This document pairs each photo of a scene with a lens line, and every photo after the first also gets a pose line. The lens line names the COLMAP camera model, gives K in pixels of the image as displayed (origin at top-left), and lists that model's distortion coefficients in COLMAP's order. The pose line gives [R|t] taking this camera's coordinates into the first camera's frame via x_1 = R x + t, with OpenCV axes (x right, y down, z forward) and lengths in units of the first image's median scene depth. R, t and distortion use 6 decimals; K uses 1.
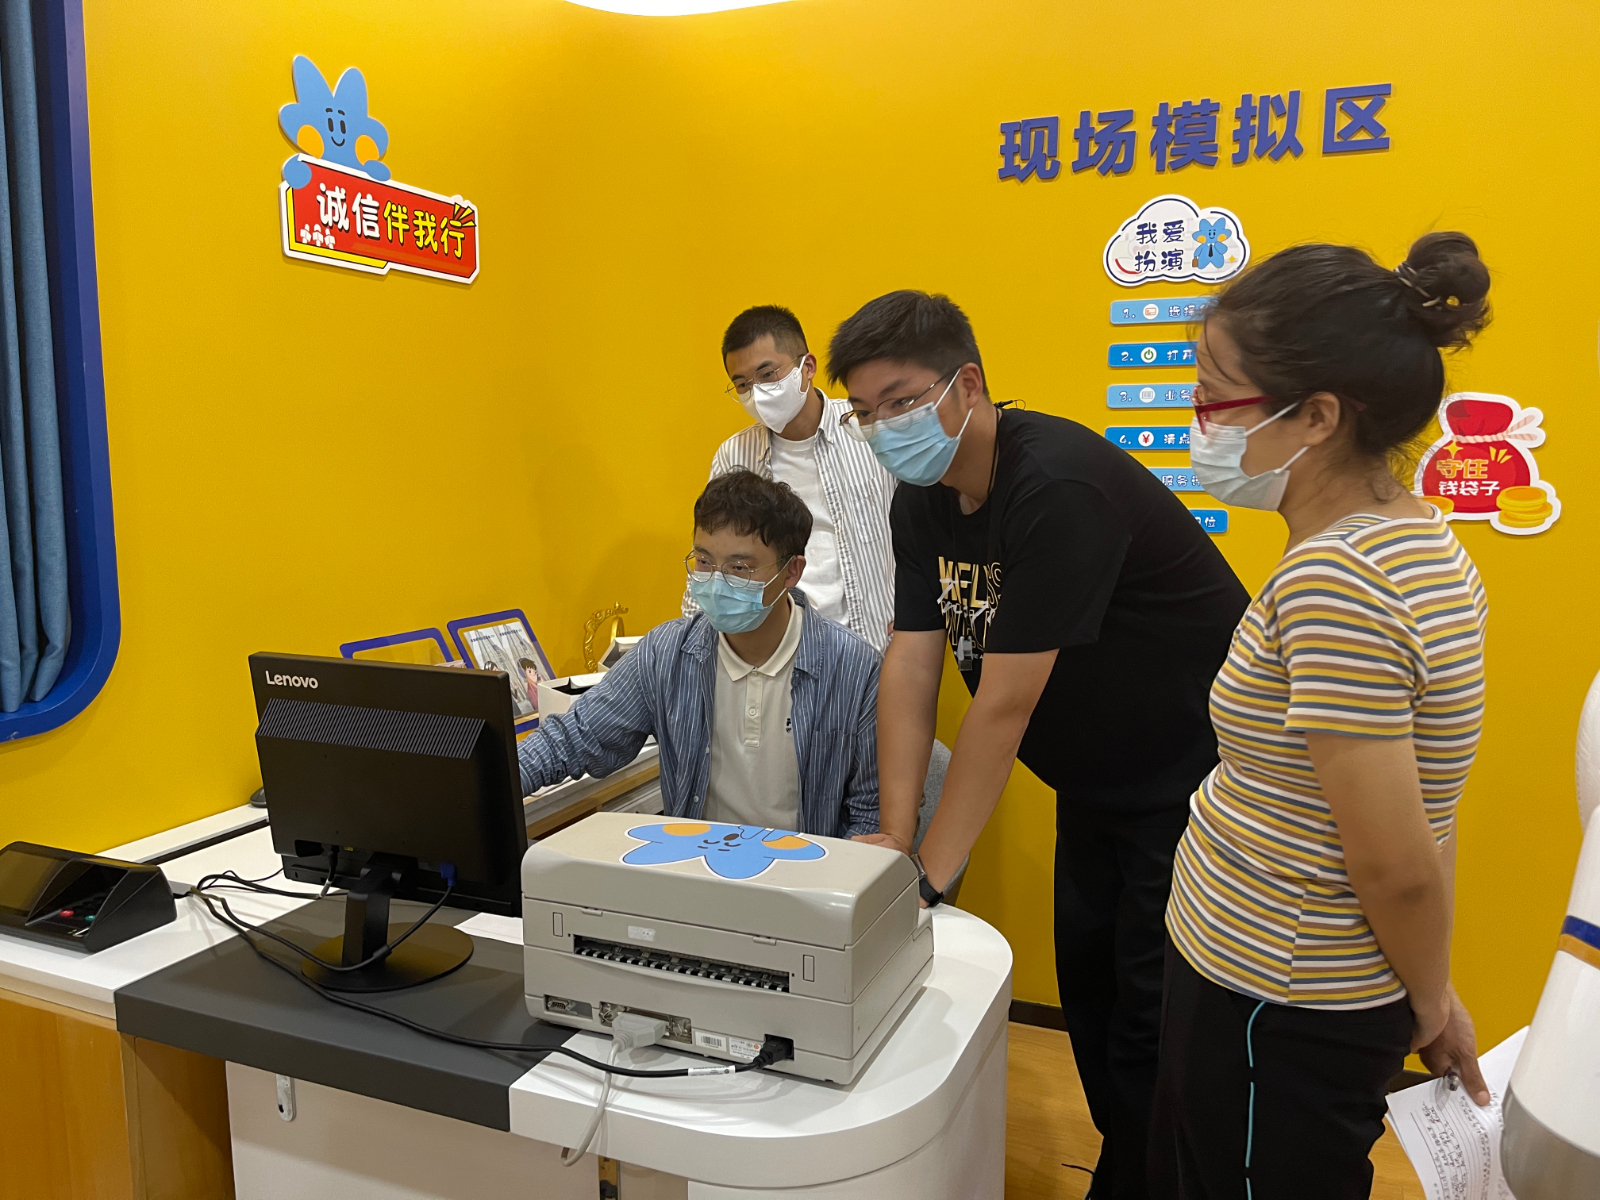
lens RADIAL K [[1213.0, 0, 803.8], [0, 1213.0, 596.8], [0, 0, 1]] dist [-0.012081, -0.028621]
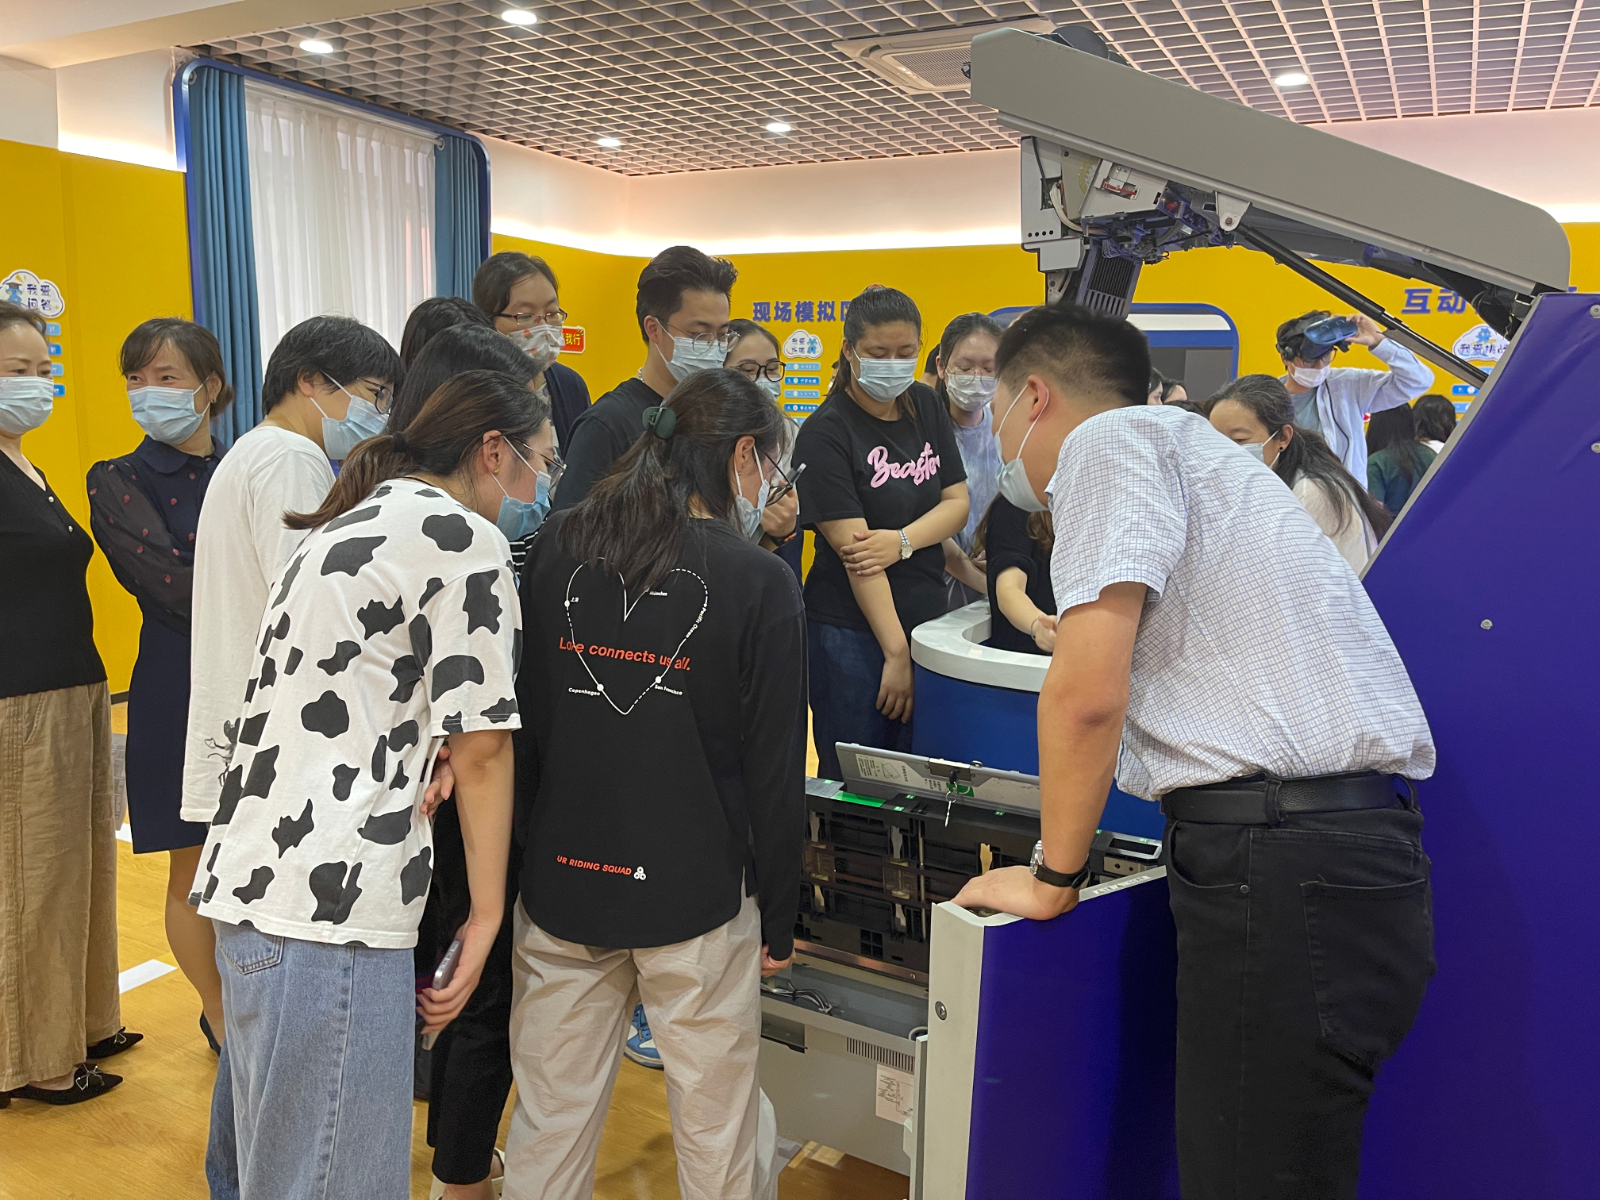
lens RADIAL K [[1213.0, 0, 798.7], [0, 1213.0, 603.5], [0, 0, 1]] dist [-0.012081, -0.028621]
pose [[0.994891, 0.040728, -0.092376, 0.614007], [-0.035983, 0.997974, 0.052461, 0.209484], [0.094326, -0.048869, 0.994341, -2.146430]]
